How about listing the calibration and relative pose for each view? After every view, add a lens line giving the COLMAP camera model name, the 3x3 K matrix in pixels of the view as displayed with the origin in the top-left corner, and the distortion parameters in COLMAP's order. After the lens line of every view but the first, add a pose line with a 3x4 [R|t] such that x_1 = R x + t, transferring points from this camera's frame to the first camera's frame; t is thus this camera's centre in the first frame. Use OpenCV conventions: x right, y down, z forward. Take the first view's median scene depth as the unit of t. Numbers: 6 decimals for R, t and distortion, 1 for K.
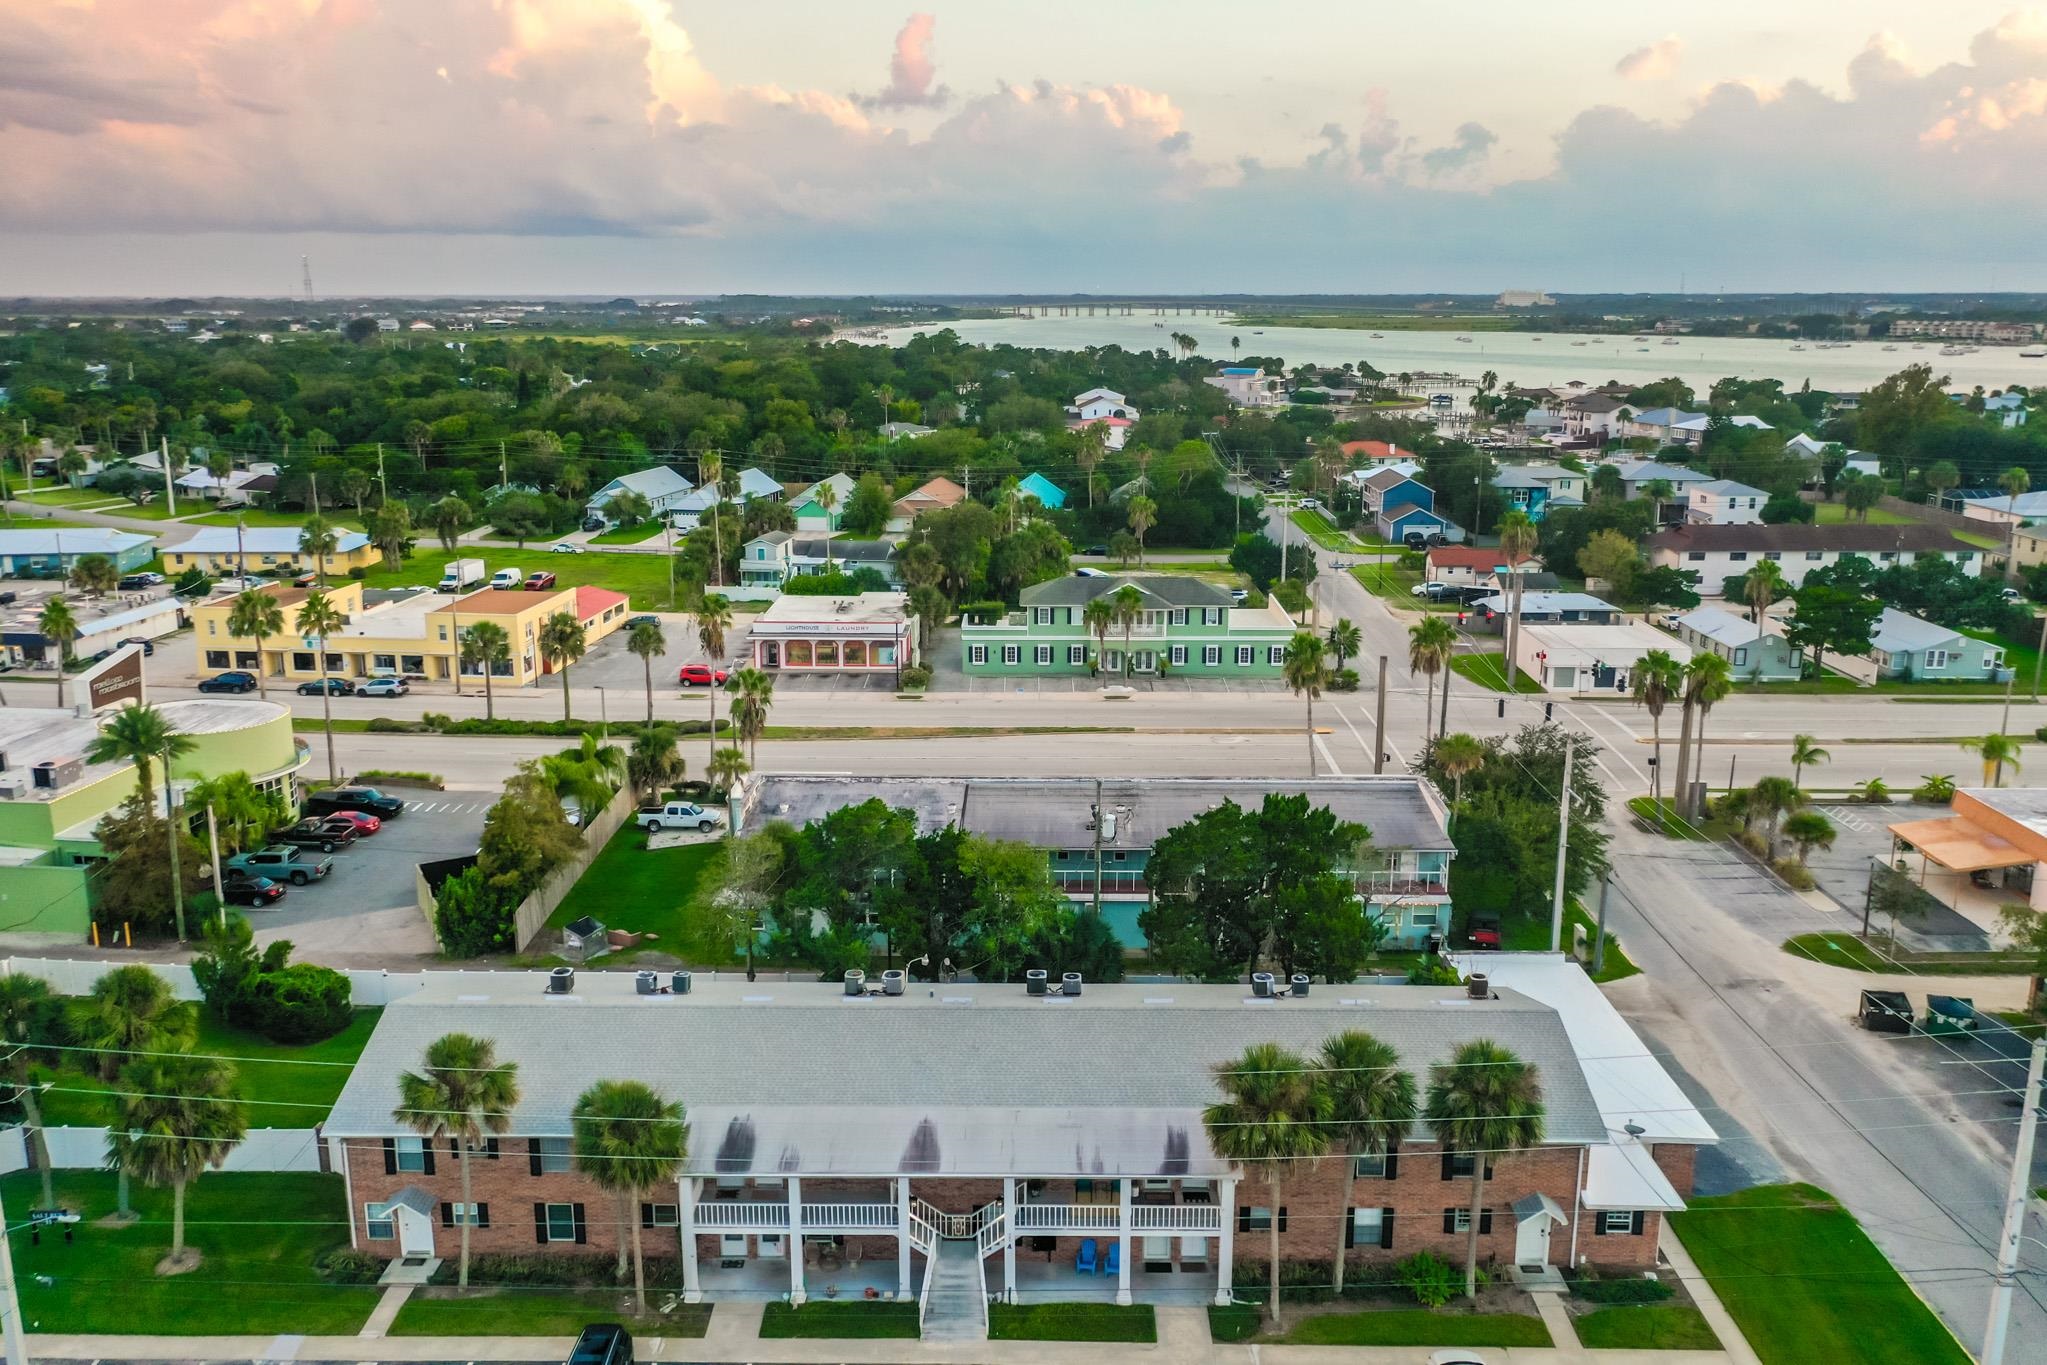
lens RADIAL K [[1630.0, 0, 1023.5], [0, 1630.0, 682.5], [0, 0, 1]] dist [0.002963, 0.002492]
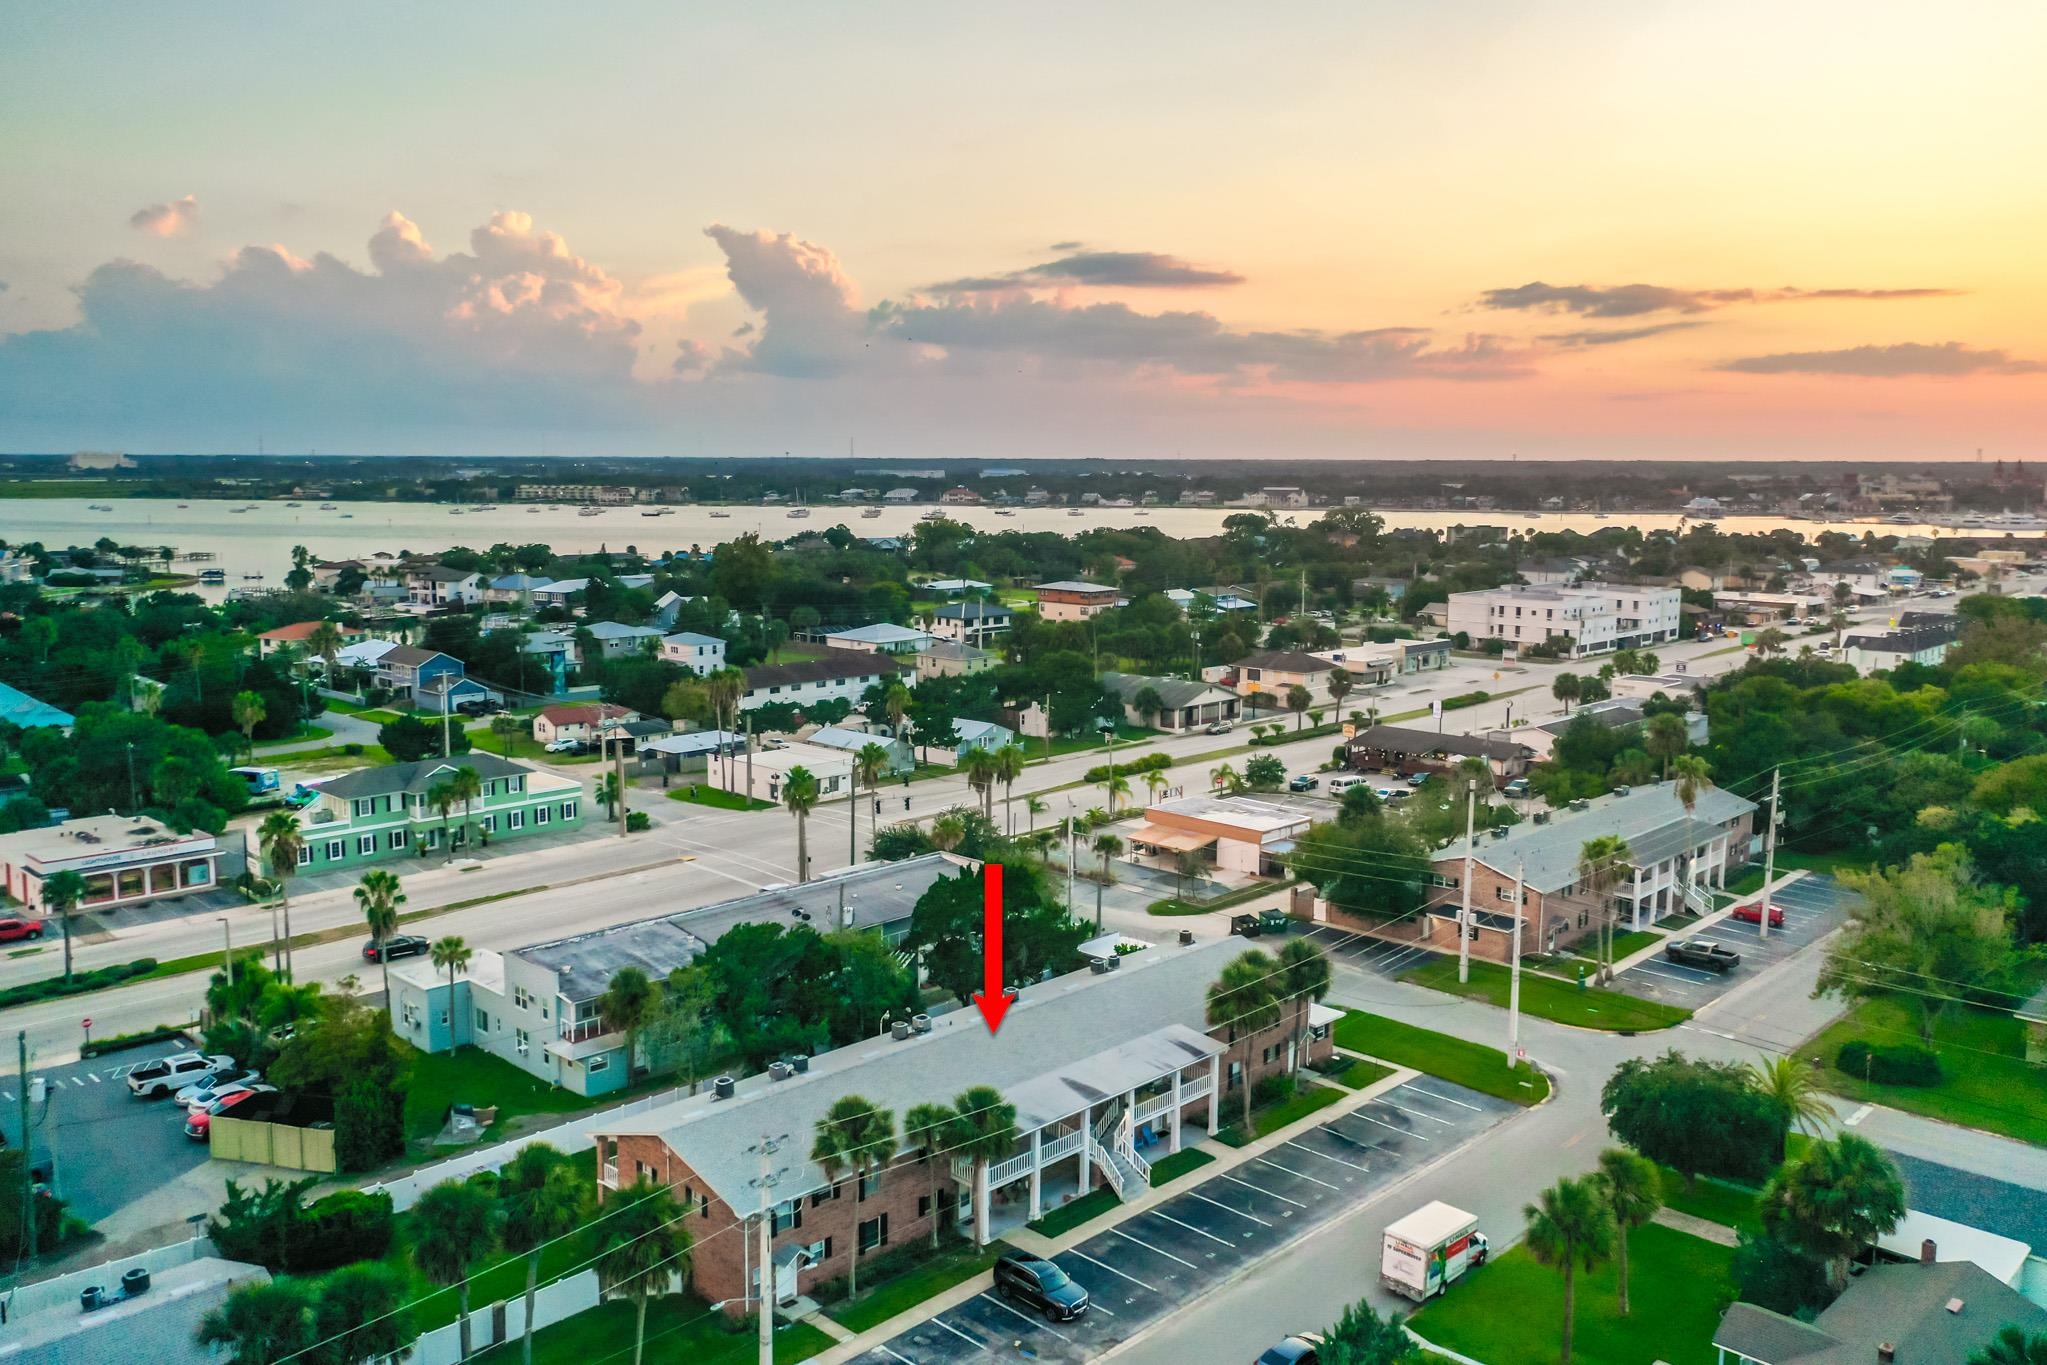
lens RADIAL K [[1630.0, 0, 1023.5], [0, 1630.0, 682.5], [0, 0, 1]] dist [0.002963, 0.002492]
pose [[0.683794, -0.094468, 0.723534, -0.445448], [0.162691, 0.986361, -0.024971, -0.024840], [-0.711307, 0.134787, 0.689836, -0.029278]]
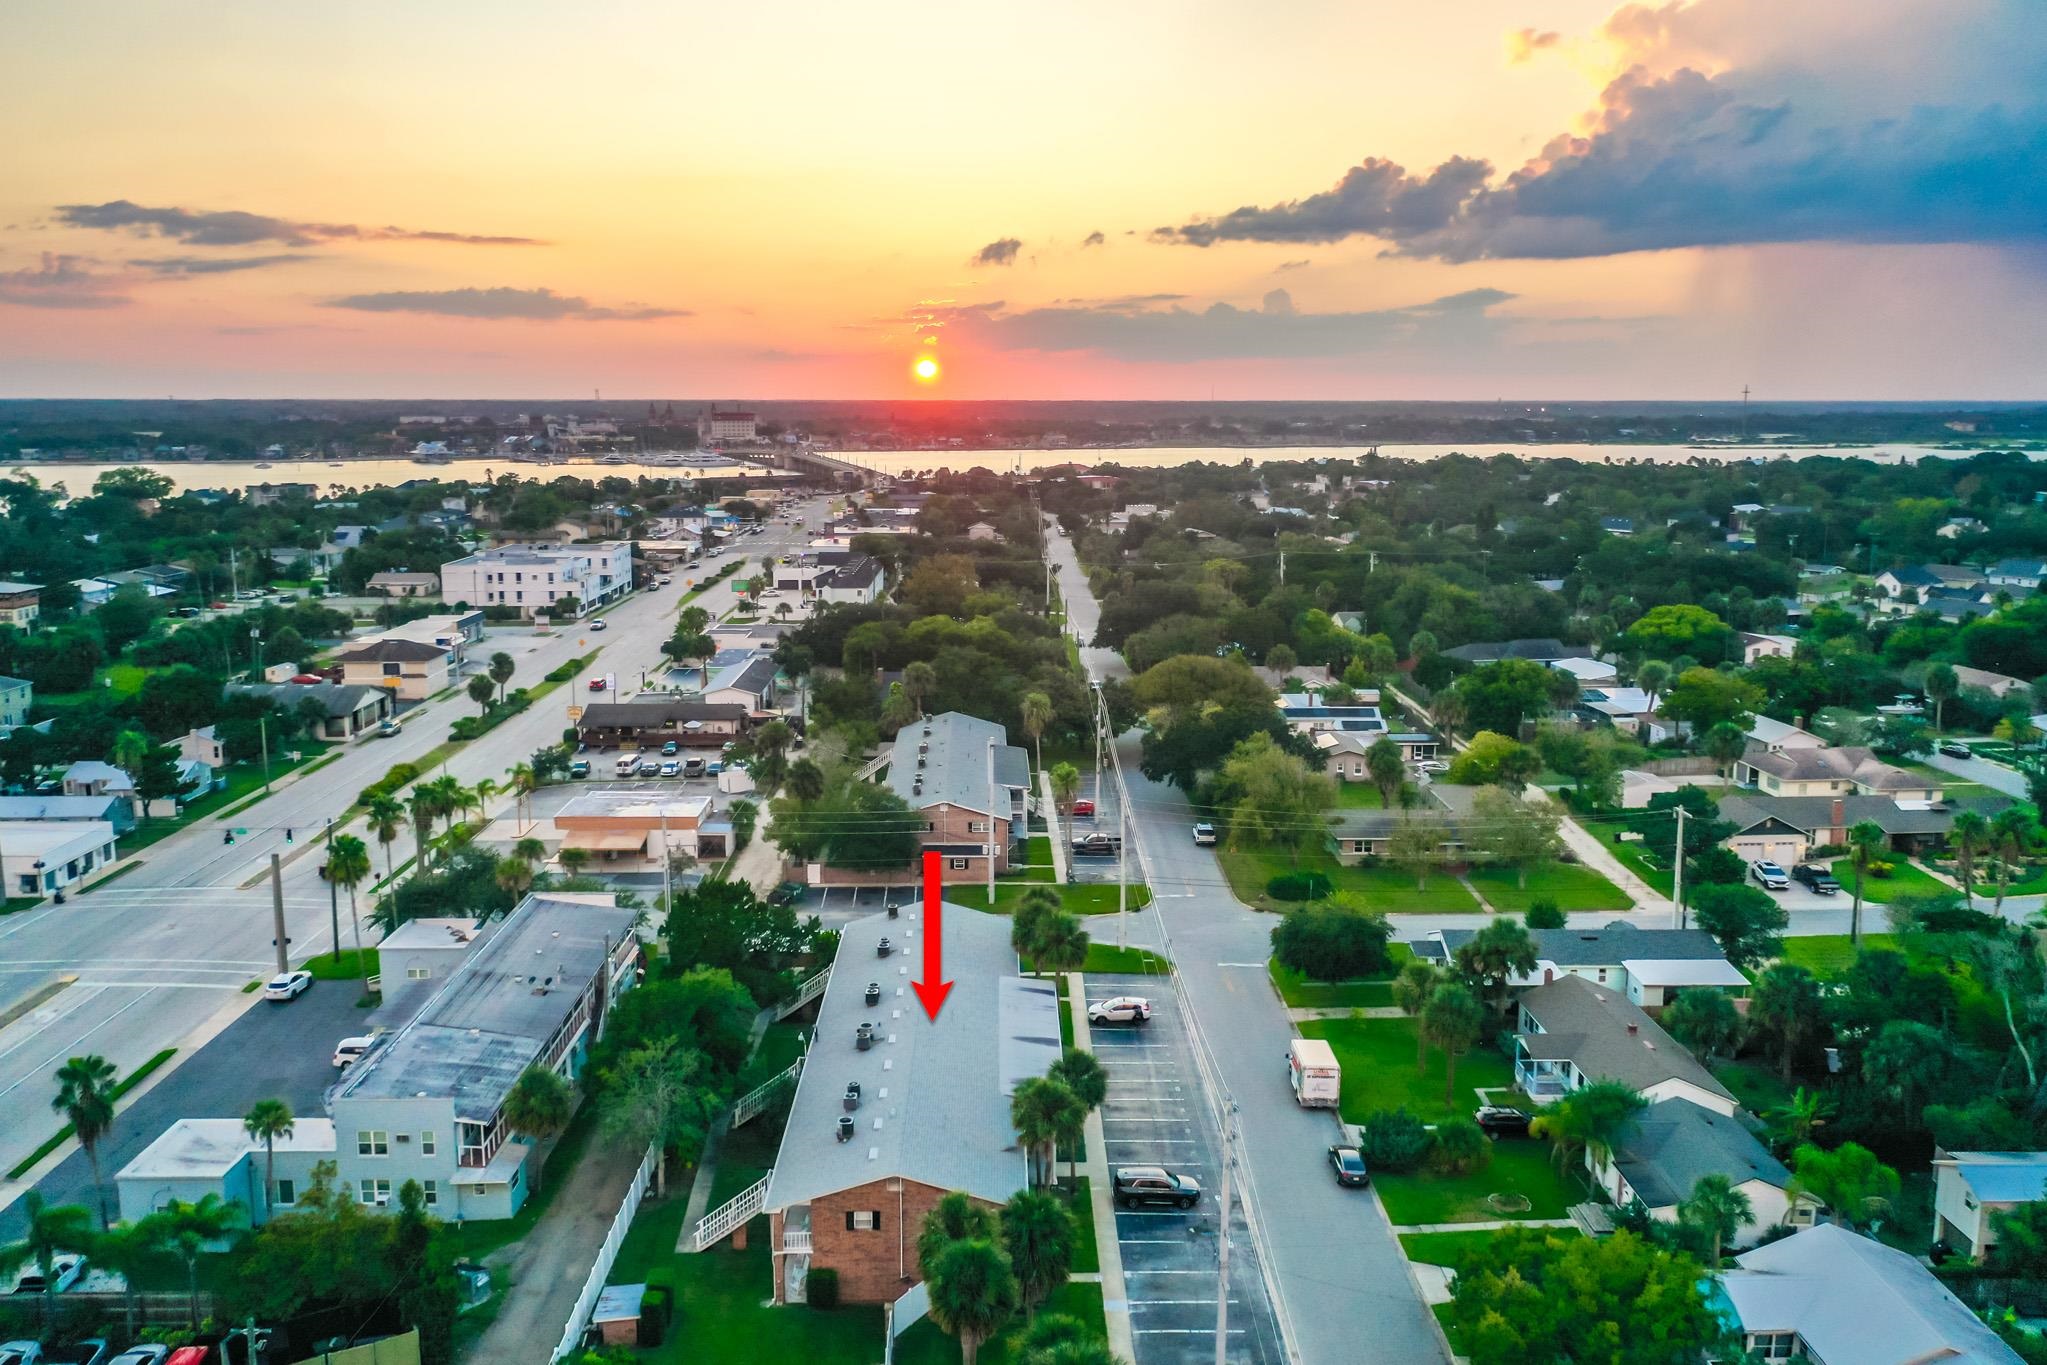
lens RADIAL K [[1630.0, 0, 1023.5], [0, 1630.0, 682.5], [0, 0, 1]] dist [0.002963, 0.002492]
pose [[-0.029595, -0.168354, 0.985282, -0.670826], [0.228956, 0.958365, 0.170632, -0.153822], [-0.972987, 0.230636, 0.010183, 0.334975]]
